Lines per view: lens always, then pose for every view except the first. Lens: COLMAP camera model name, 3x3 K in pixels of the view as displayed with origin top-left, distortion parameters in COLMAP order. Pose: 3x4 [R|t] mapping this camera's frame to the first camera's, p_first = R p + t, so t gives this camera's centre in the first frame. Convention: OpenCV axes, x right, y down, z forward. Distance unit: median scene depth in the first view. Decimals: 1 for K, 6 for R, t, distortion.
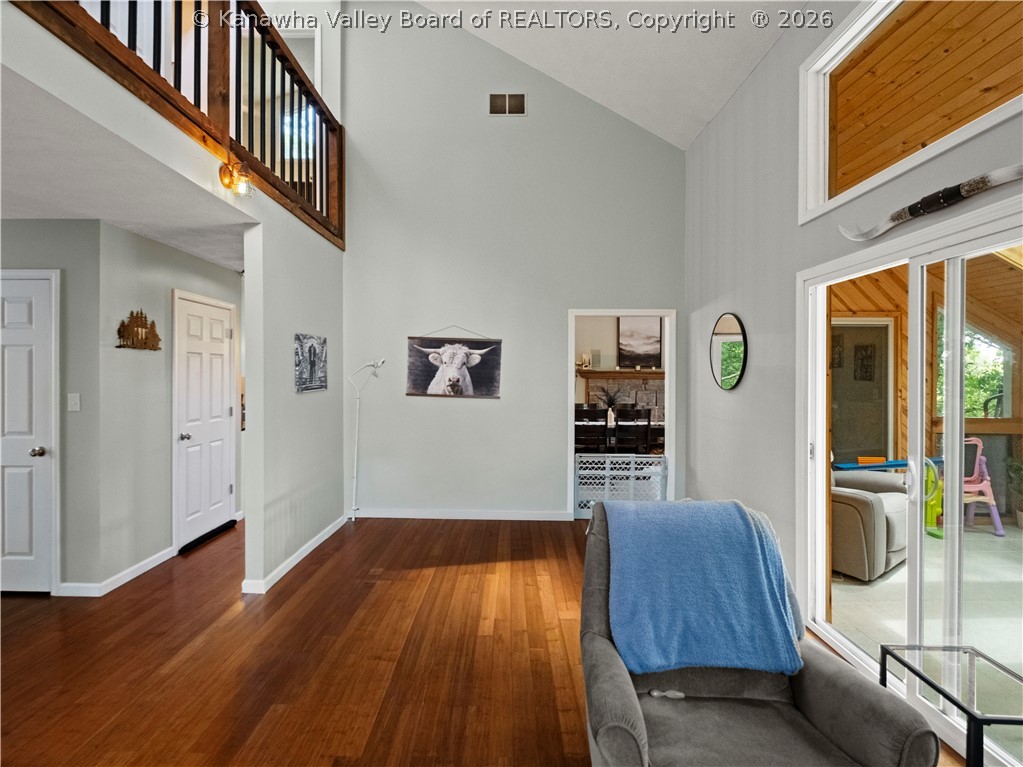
lens RADIAL K [[505.6, 0, 508.9], [0, 505.6, 372.6], [0, 0, 1]] dist [0.003958, -0.000773]
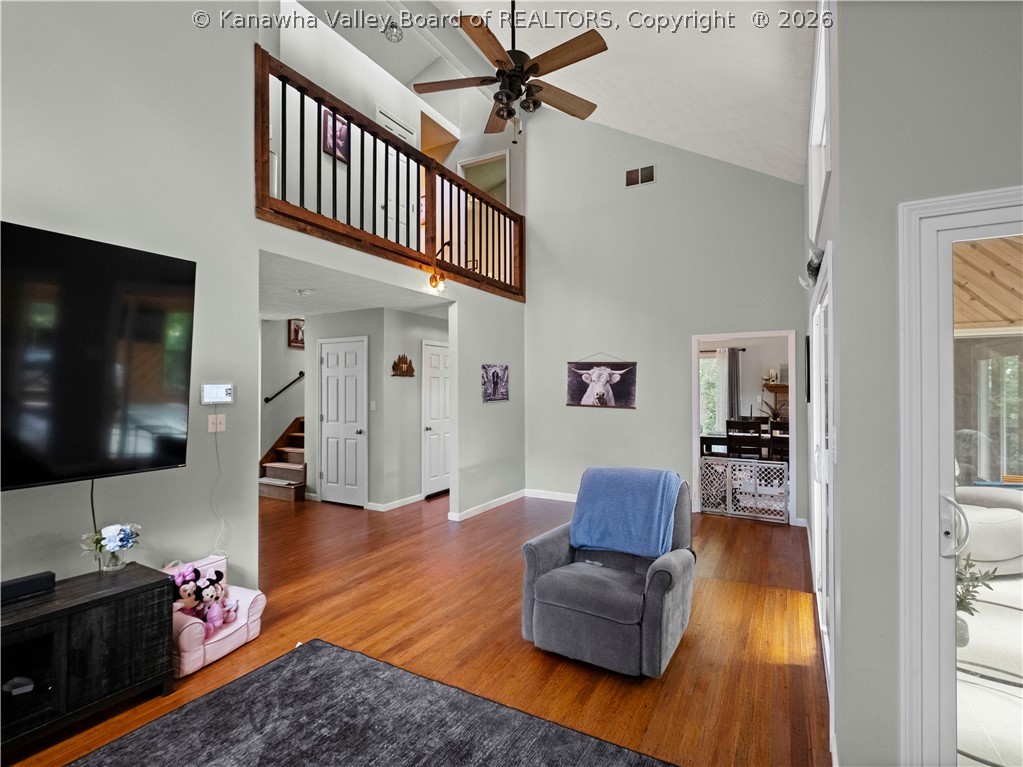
lens RADIAL K [[505.6, 0, 508.9], [0, 505.6, 372.6], [0, 0, 1]] dist [0.003958, -0.000773]
pose [[0.878054, -0.020915, -0.478104, 0.360555], [0.007023, 0.999500, -0.030826, -0.002757], [0.478510, 0.023709, 0.877762, -0.304105]]
